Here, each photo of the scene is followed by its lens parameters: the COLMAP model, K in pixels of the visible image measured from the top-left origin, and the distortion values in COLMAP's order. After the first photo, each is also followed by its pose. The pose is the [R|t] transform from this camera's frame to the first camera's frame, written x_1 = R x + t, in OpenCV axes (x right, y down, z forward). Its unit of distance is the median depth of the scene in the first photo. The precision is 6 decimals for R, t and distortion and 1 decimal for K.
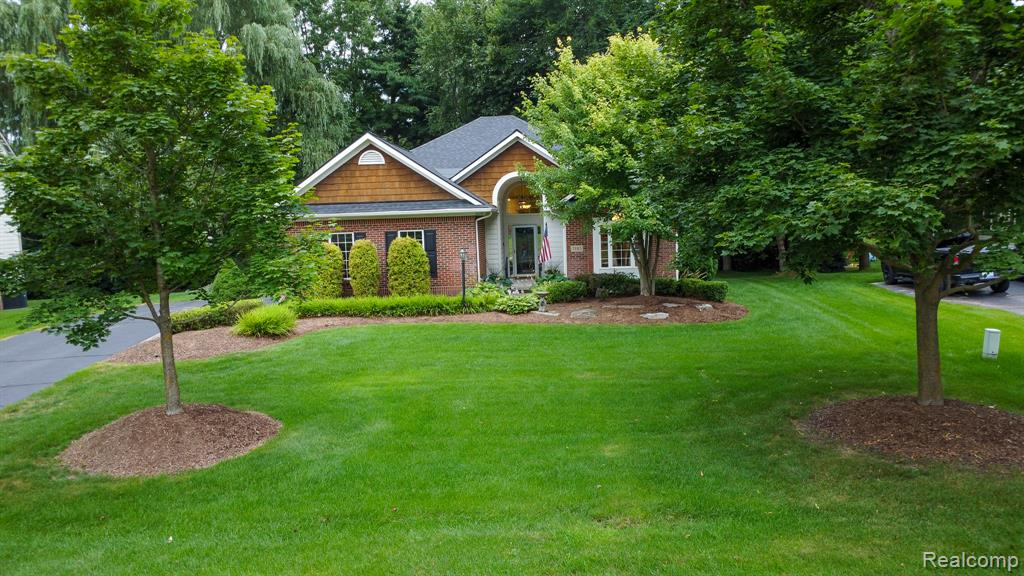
lens RADIAL K [[740.1, 0, 509.8], [0, 740.1, 281.2], [0, 0, 1]] dist [-0.020390, -0.011142]
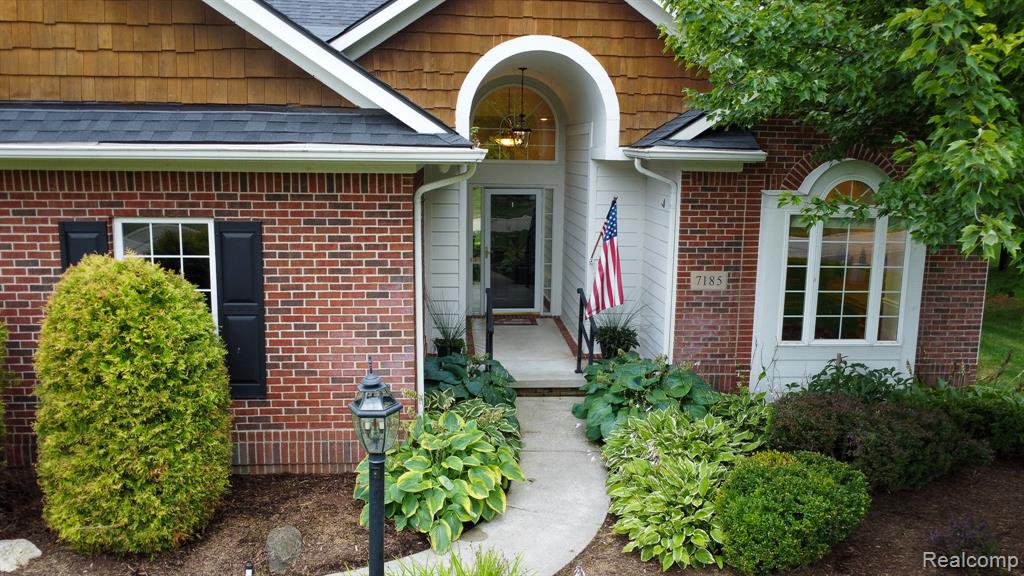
lens RADIAL K [[740.1, 0, 506.1], [0, 740.1, 267.7], [0, 0, 1]] dist [-0.020390, -0.011142]
pose [[0.988643, 0.024641, 0.148246, -0.052473], [-0.035965, 0.996595, 0.074199, -0.075526], [-0.145913, -0.078688, 0.986163, 0.725437]]
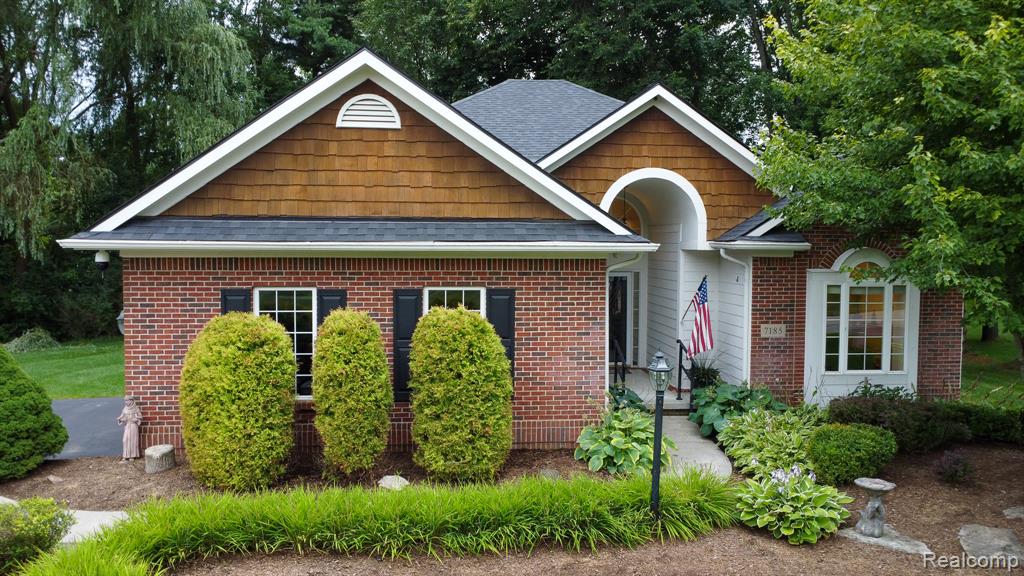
lens RADIAL K [[740.1, 0, 495.4], [0, 740.1, 284.6], [0, 0, 1]] dist [-0.020390, -0.011142]
pose [[0.988978, 0.030531, 0.144879, -0.172924], [-0.026834, 0.999264, -0.027399, -0.059550], [-0.145609, 0.023209, 0.989070, 0.574815]]
